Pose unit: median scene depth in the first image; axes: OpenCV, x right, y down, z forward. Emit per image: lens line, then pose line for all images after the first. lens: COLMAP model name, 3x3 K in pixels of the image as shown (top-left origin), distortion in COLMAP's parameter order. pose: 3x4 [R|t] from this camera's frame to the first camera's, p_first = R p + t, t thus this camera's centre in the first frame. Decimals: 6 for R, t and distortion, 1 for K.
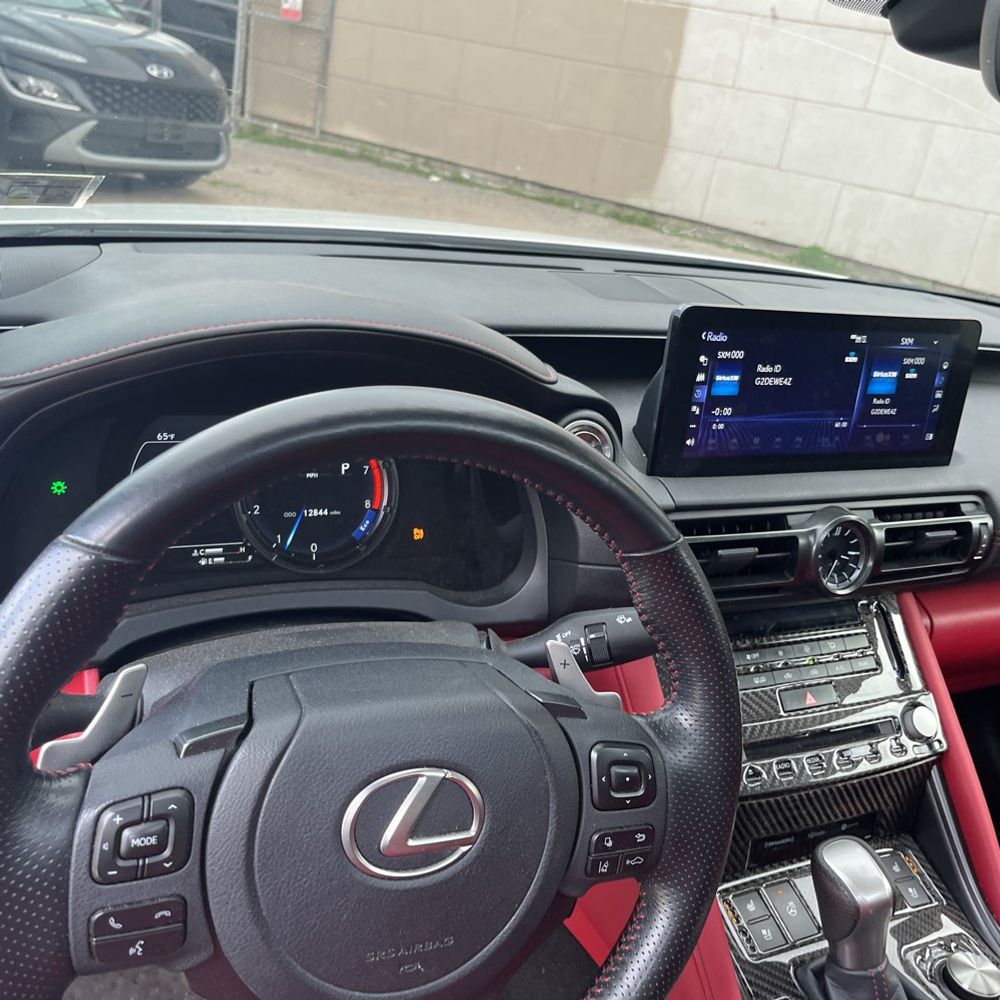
lens RADIAL K [[1023.5, 0, 500.0], [0, 1023.5, 500.0], [0, 0, 1]] dist [0.008480, 0.006258]
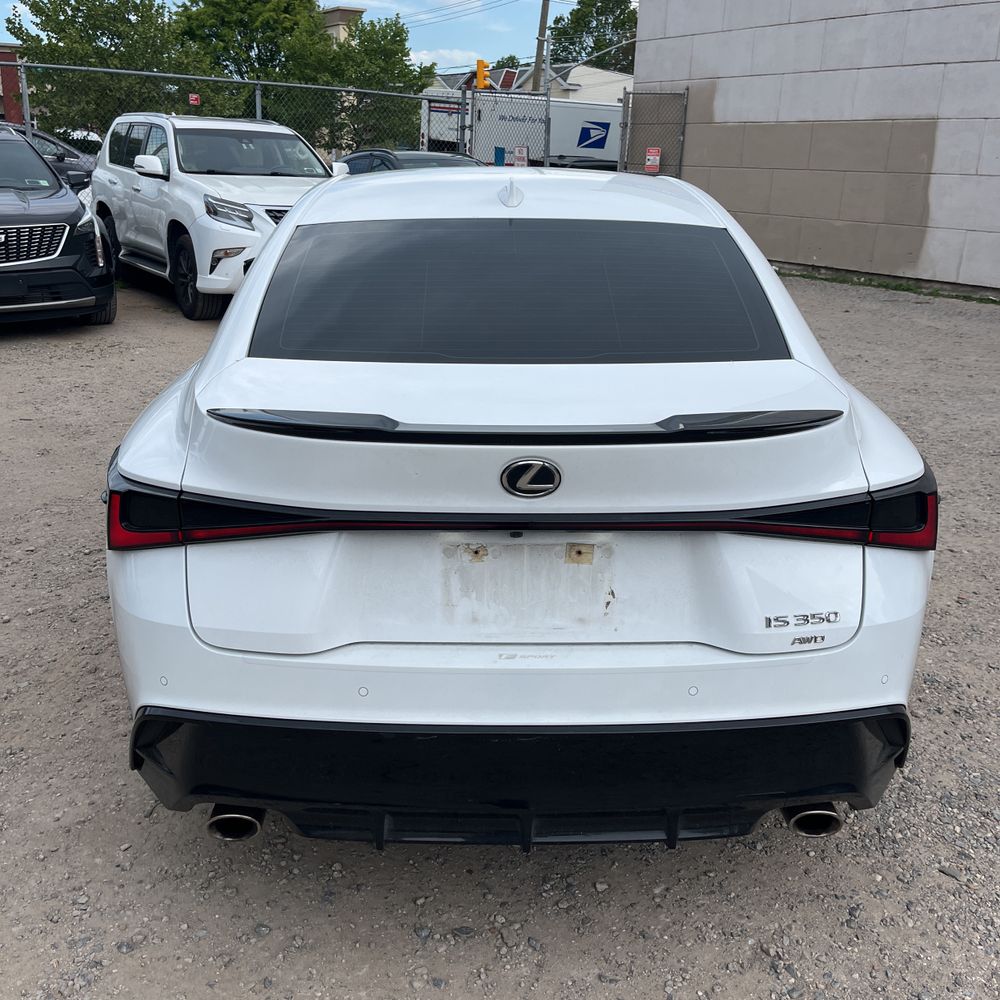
lens RADIAL K [[998.9, 0, 500.0], [0, 998.9, 500.0], [0, 0, 1]] dist [0.107476, -0.145985]
pose [[0.907321, -0.005460, -0.420403, 0.190052], [-0.039627, 0.994354, -0.098439, 0.119094], [0.418567, 0.105975, 0.901982, -0.280056]]
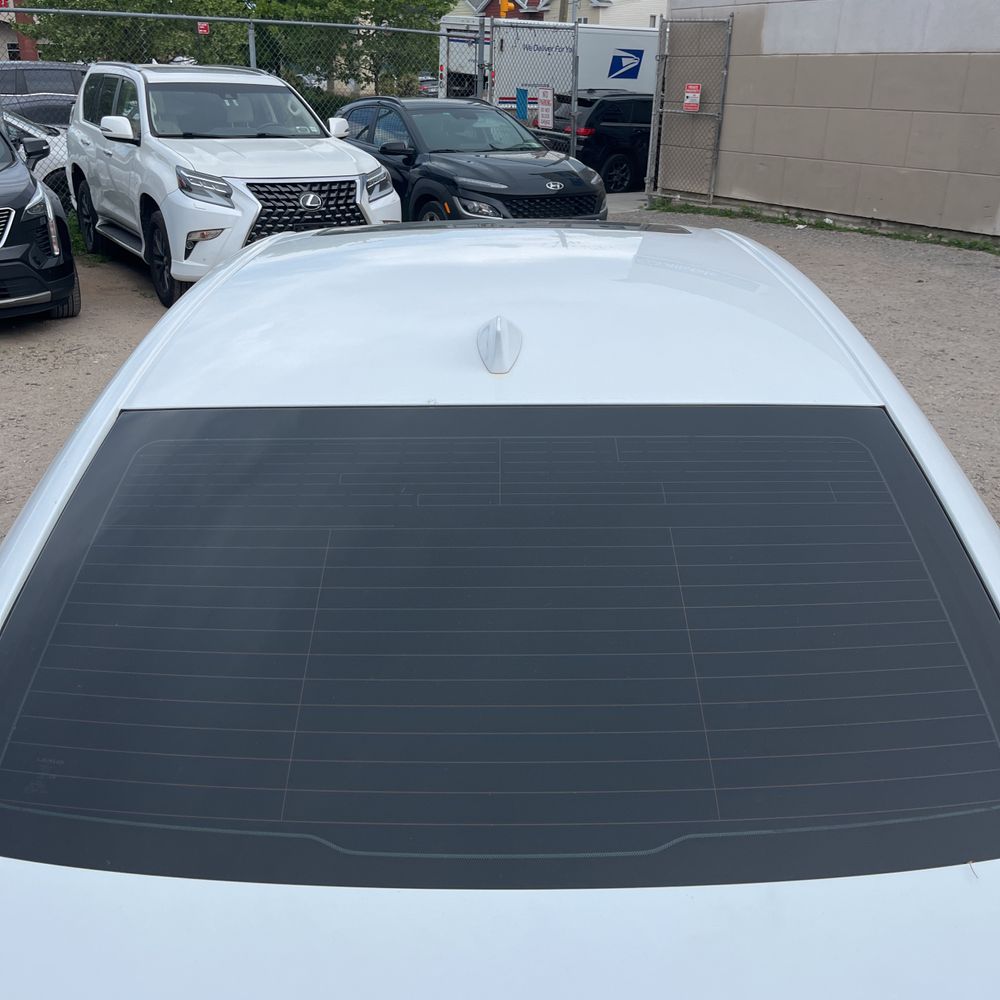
lens RADIAL K [[996.1, 0, 499.2], [0, 996.1, 494.3], [0, 0, 1]] dist [0.062421, -0.022691]
pose [[0.894464, 0.019280, -0.446724, 0.151209], [-0.036932, 0.998842, -0.030841, 0.046076], [0.445612, 0.044084, 0.894140, -0.187804]]
